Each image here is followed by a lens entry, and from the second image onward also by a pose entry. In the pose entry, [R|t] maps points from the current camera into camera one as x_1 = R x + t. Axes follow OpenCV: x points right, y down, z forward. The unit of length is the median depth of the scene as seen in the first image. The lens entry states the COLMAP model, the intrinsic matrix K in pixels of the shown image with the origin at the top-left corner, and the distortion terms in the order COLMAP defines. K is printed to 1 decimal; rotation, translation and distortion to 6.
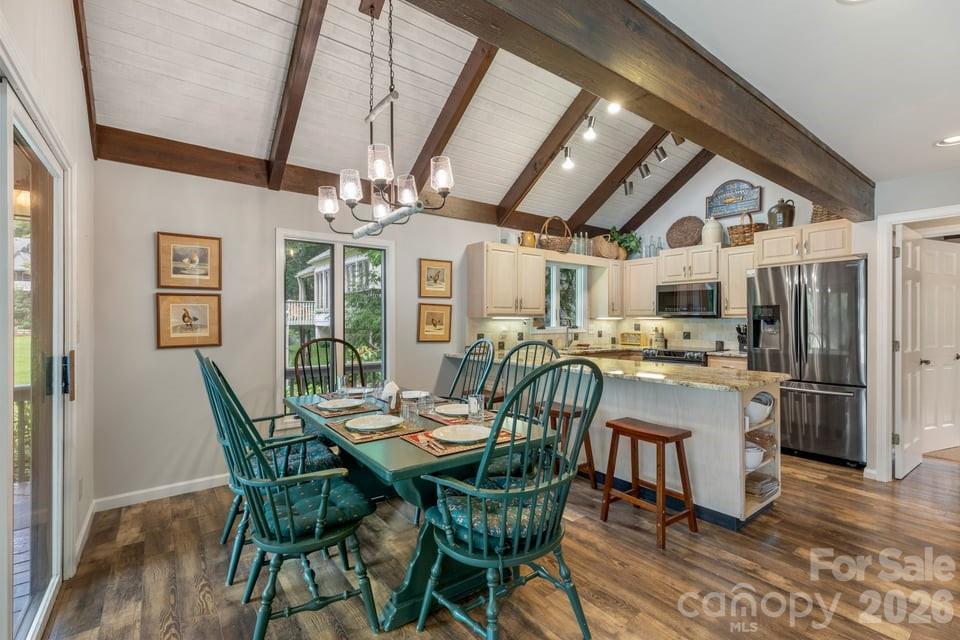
lens RADIAL K [[425.7, 0, 481.3], [0, 425.7, 323.4], [0, 0, 1]] dist [0.001411, 0.000384]
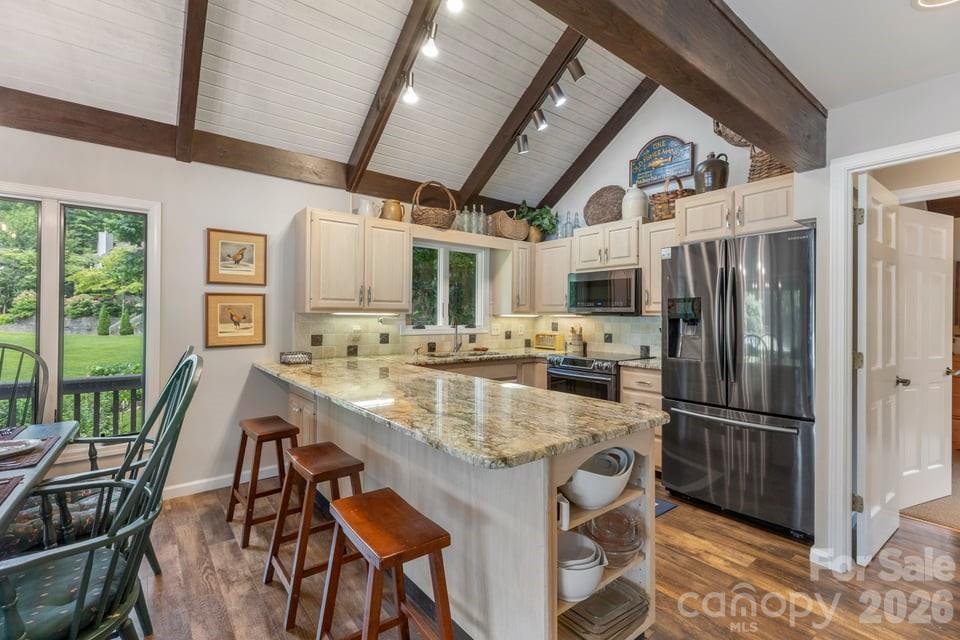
lens RADIAL K [[429.5, 0, 479.8], [0, 429.5, 317.7], [0, 0, 1]] dist [0.001627, 0.000474]
pose [[0.999772, 0.006823, 0.020244, 0.259931], [-0.006683, 0.999954, -0.006952, -0.002227], [-0.020291, 0.006815, 0.999771, 0.241750]]
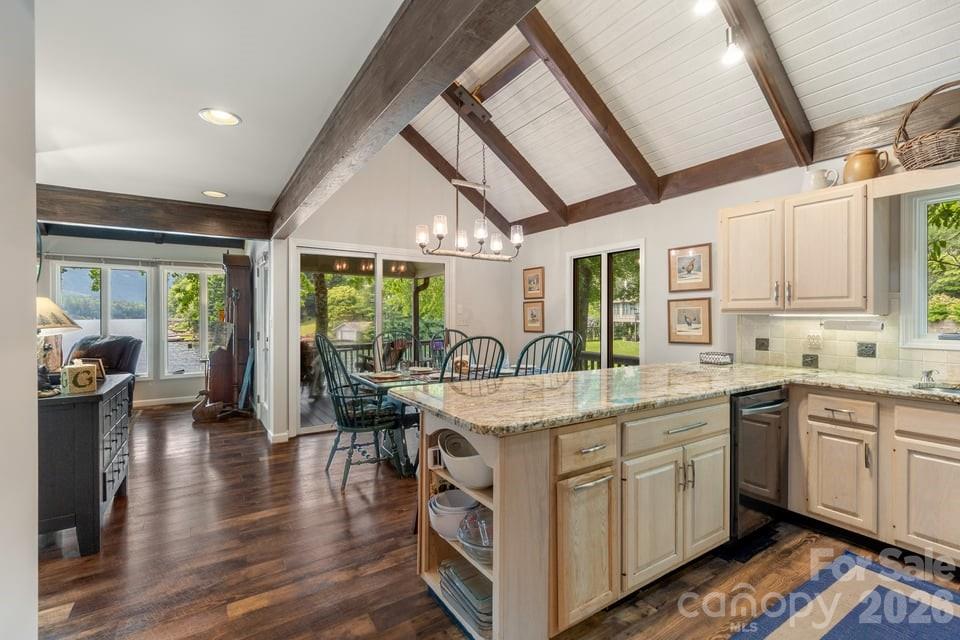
lens RADIAL K [[429.5, 0, 479.8], [0, 429.5, 317.7], [0, 0, 1]] dist [0.001627, 0.000474]
pose [[-0.073857, 0.004304, -0.997260, 0.701800], [-0.012589, 0.999907, 0.005248, -0.006530], [0.997189, 0.012943, -0.073796, 0.586256]]
